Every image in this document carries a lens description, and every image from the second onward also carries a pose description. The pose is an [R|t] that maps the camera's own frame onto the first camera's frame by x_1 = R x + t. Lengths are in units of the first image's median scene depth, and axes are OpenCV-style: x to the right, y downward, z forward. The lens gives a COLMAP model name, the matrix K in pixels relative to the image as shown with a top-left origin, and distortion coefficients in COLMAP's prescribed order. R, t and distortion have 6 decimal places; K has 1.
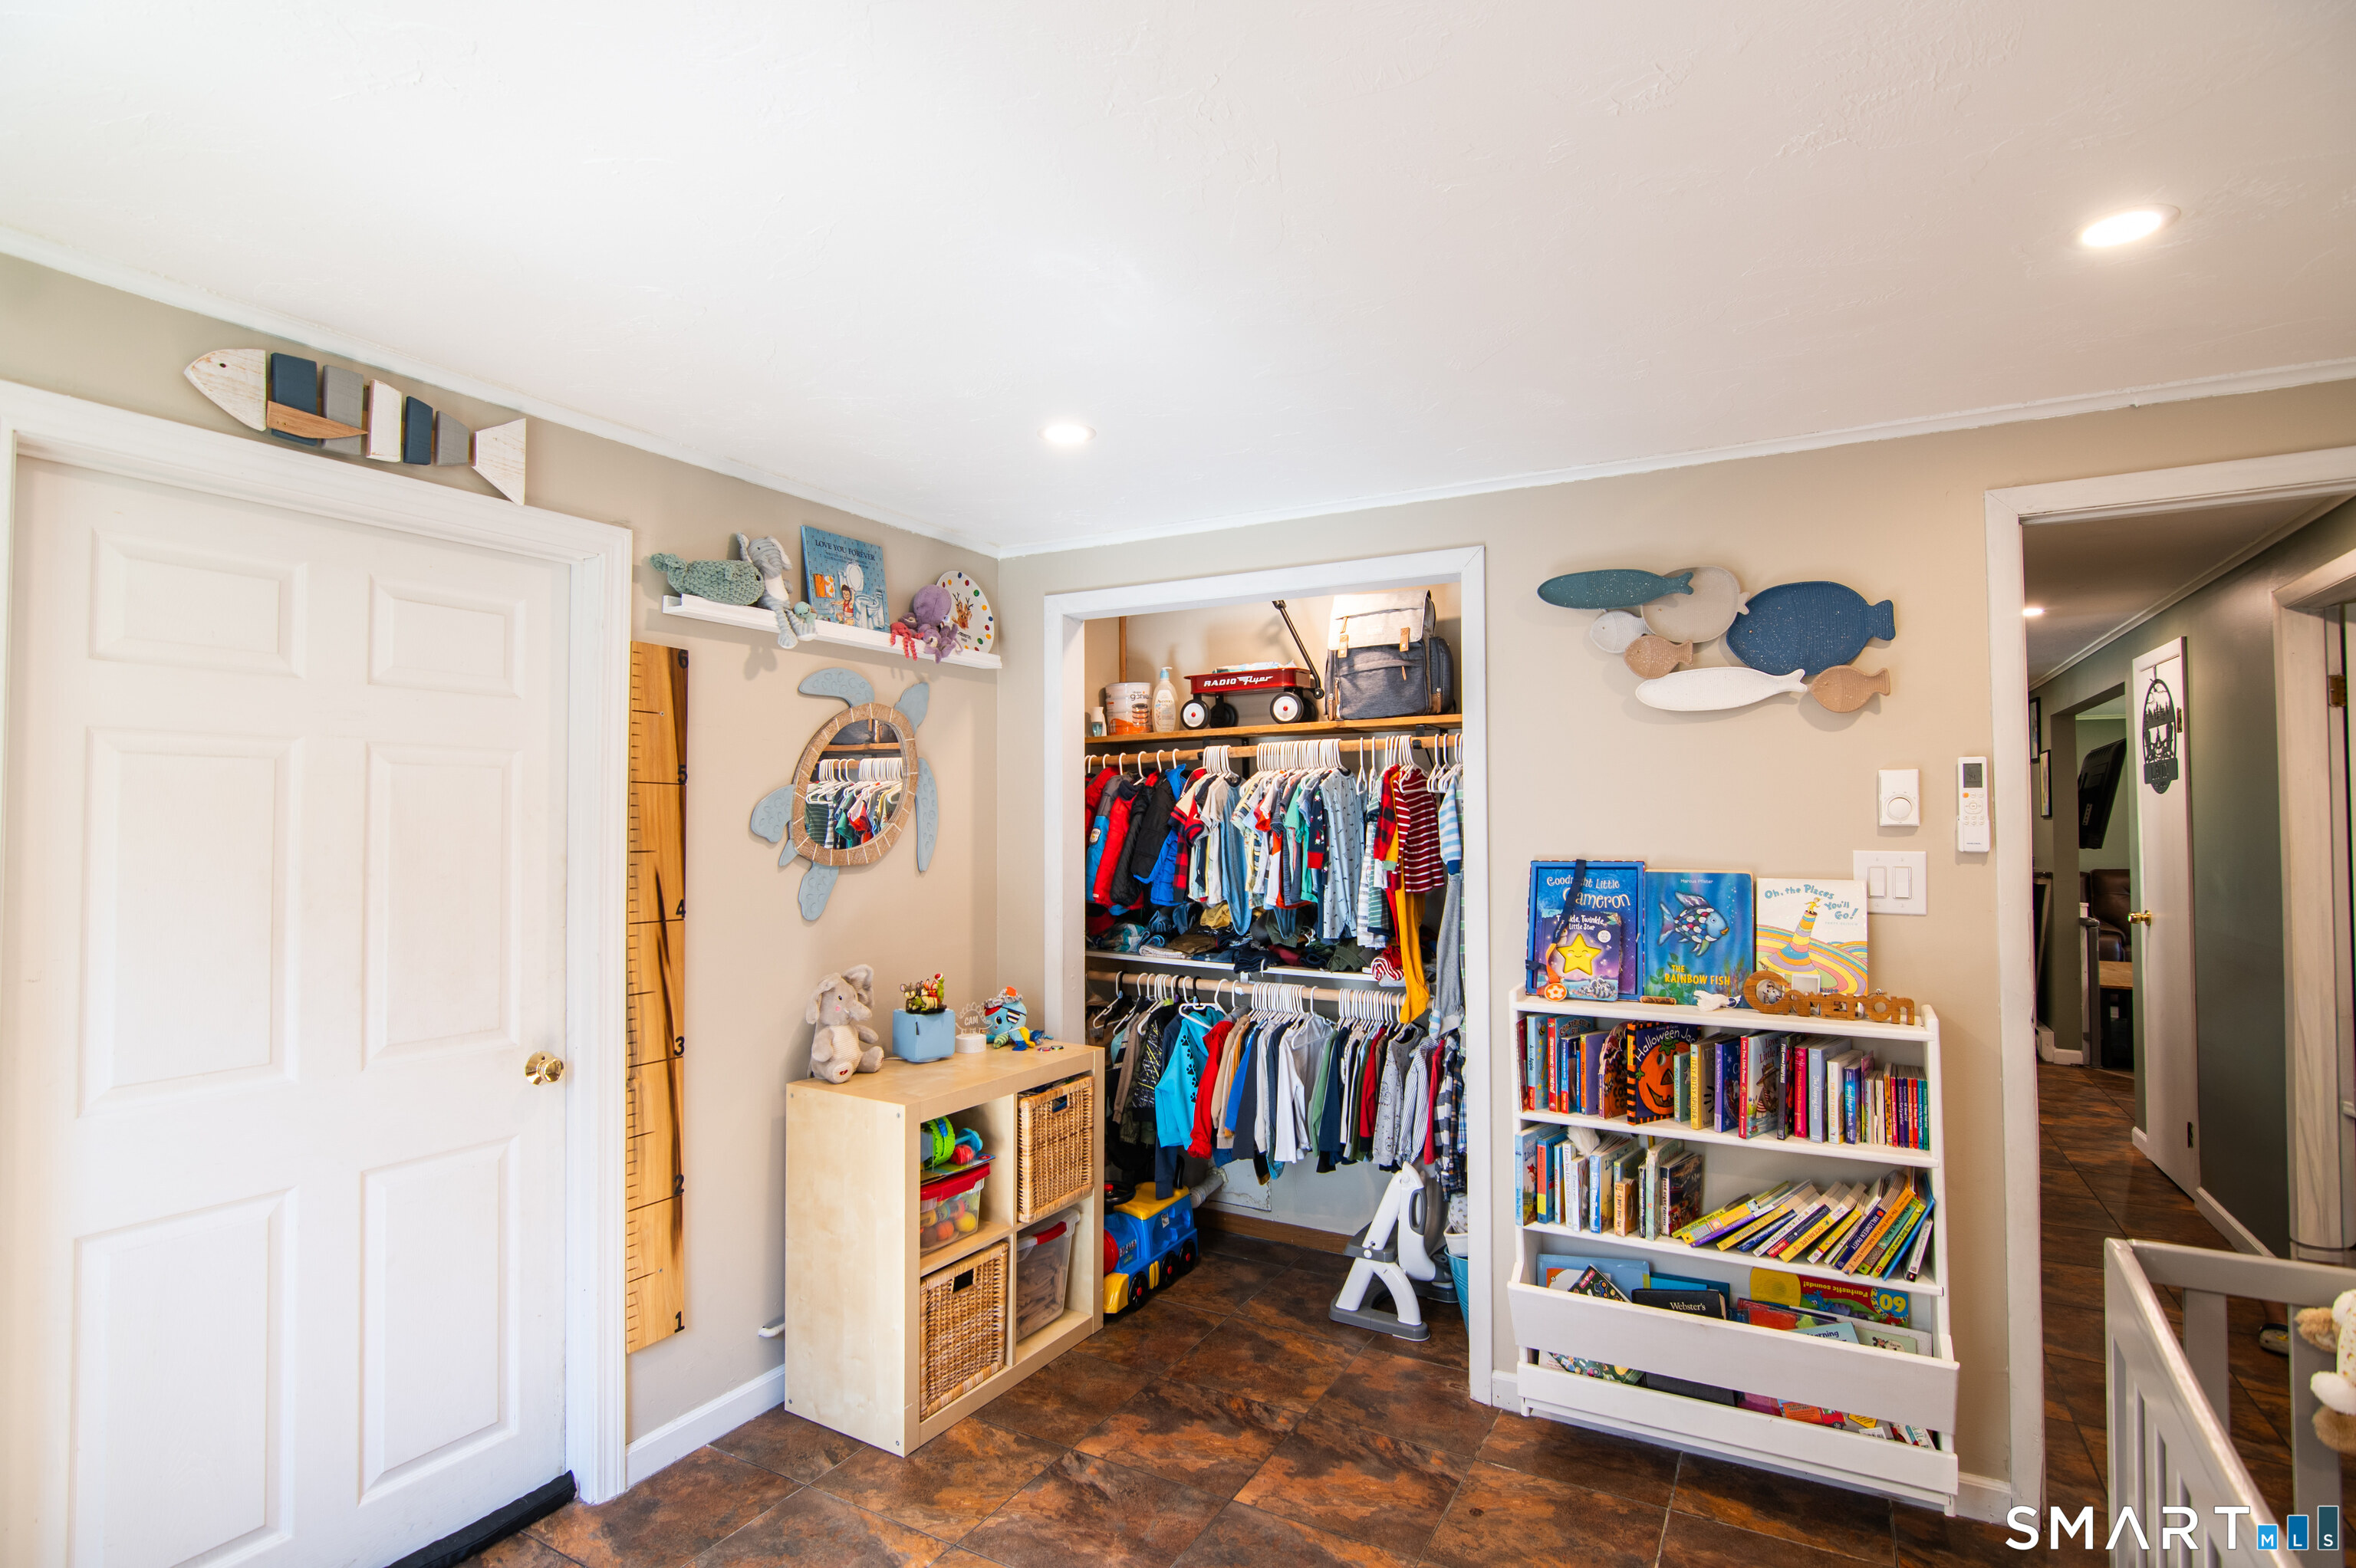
lens RADIAL K [[1147.5, 0, 1172.4], [0, 1147.5, 787.7], [0, 0, 1]] dist [-0.033301, 0.009659]
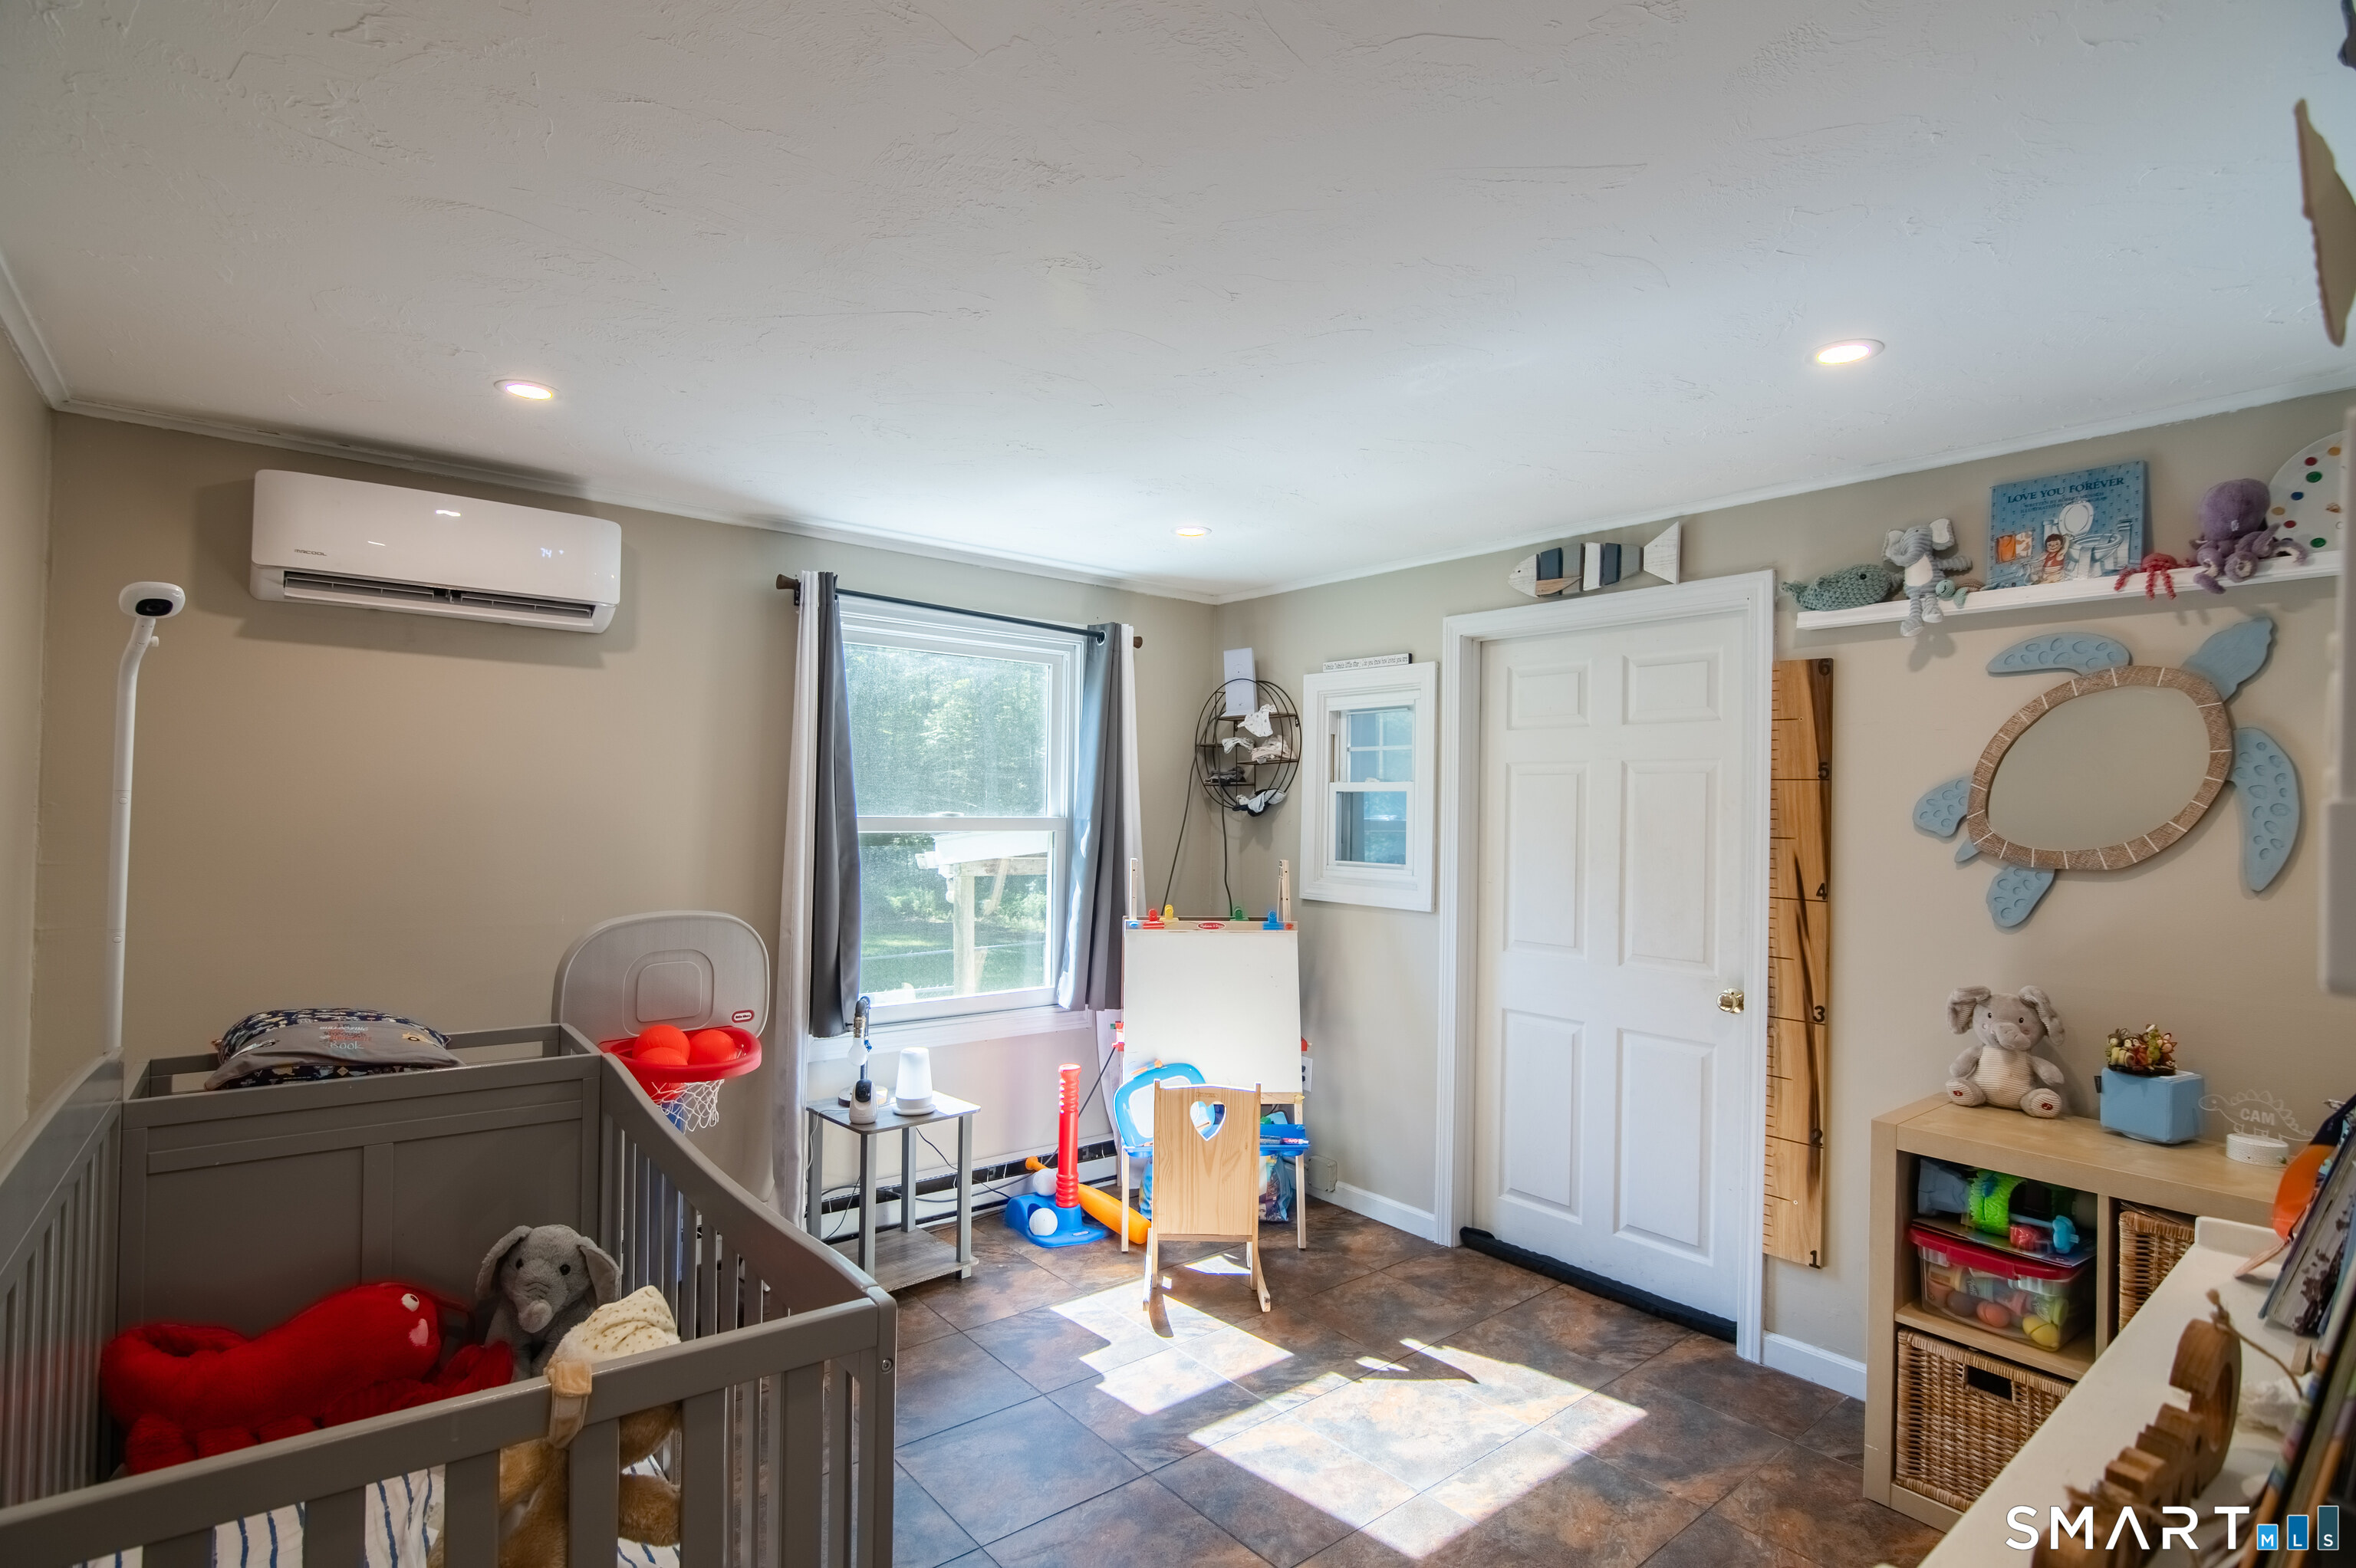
lens RADIAL K [[1147.5, 0, 1172.4], [0, 1147.5, 787.7], [0, 0, 1]] dist [-0.033301, 0.009659]
pose [[-0.363581, -0.022484, -0.931291, 0.860420], [0.009024, 0.999577, -0.027656, 0.030789], [0.931519, -0.018460, -0.363224, 0.836676]]
